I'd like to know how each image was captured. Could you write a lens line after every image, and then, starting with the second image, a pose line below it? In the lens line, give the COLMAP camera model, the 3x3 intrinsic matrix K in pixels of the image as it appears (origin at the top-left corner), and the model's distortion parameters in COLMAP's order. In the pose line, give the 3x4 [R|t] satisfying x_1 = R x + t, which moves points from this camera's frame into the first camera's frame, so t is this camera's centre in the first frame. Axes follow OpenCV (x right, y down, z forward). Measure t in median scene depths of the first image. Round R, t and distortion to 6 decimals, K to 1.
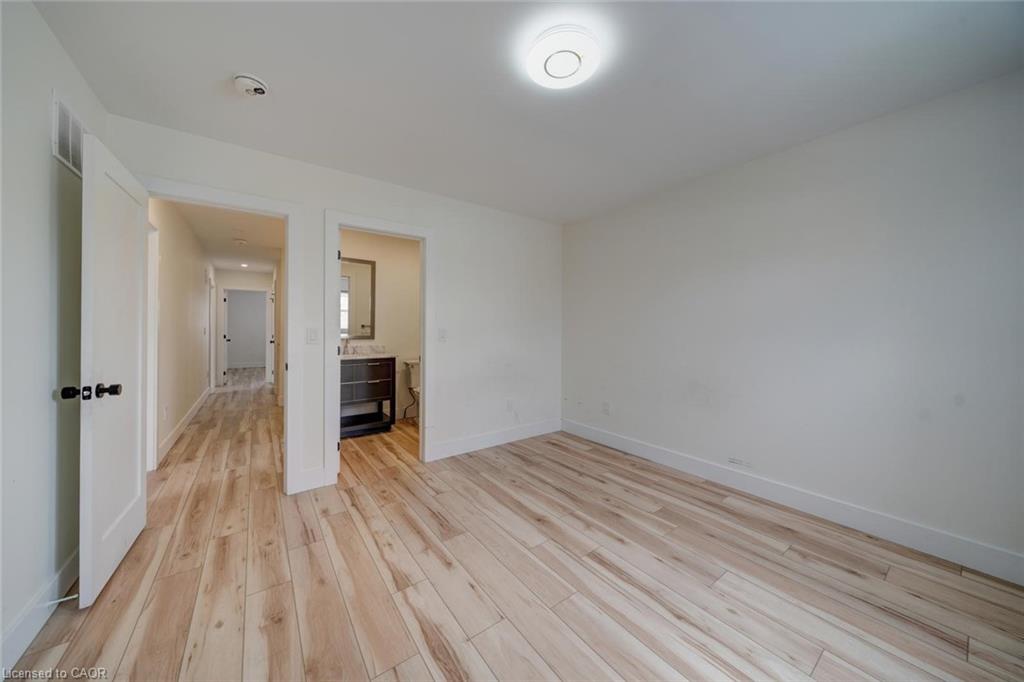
lens RADIAL K [[355.3, 0, 510.2], [0, 355.3, 323.7], [0, 0, 1]] dist [-0.001681, -0.000223]
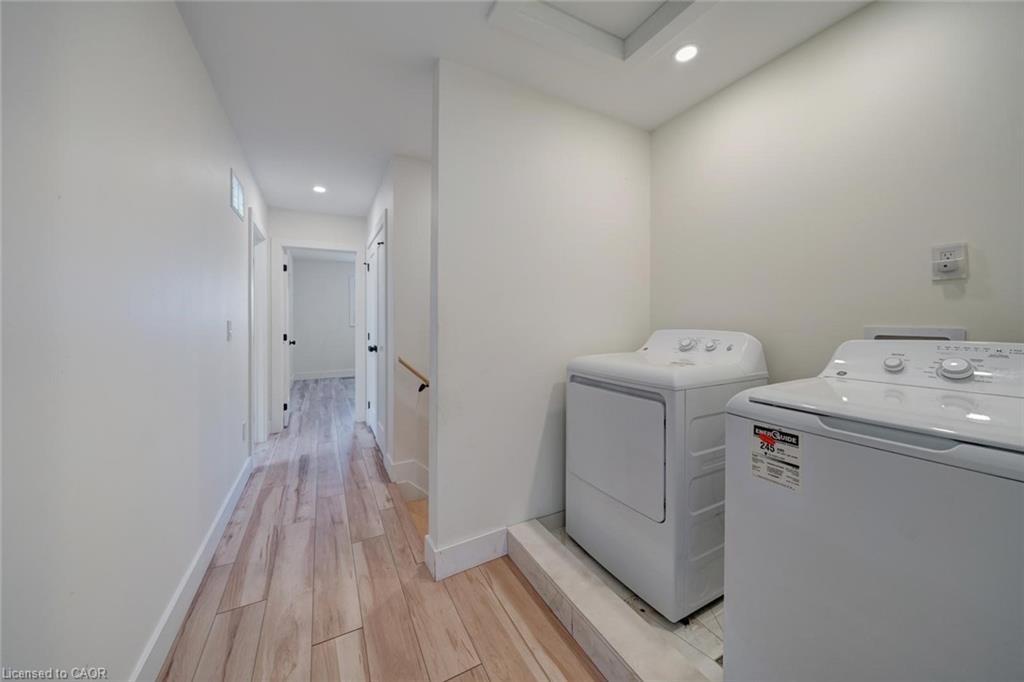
lens RADIAL K [[355.3, 0, 502.9], [0, 355.3, 314.9], [0, 0, 1]] dist [-0.001681, -0.000223]
pose [[0.989024, -0.004667, -0.147681, -0.384855], [0.005176, 0.999982, 0.003063, 0.002997], [0.147664, -0.003793, 0.989030, 0.498076]]
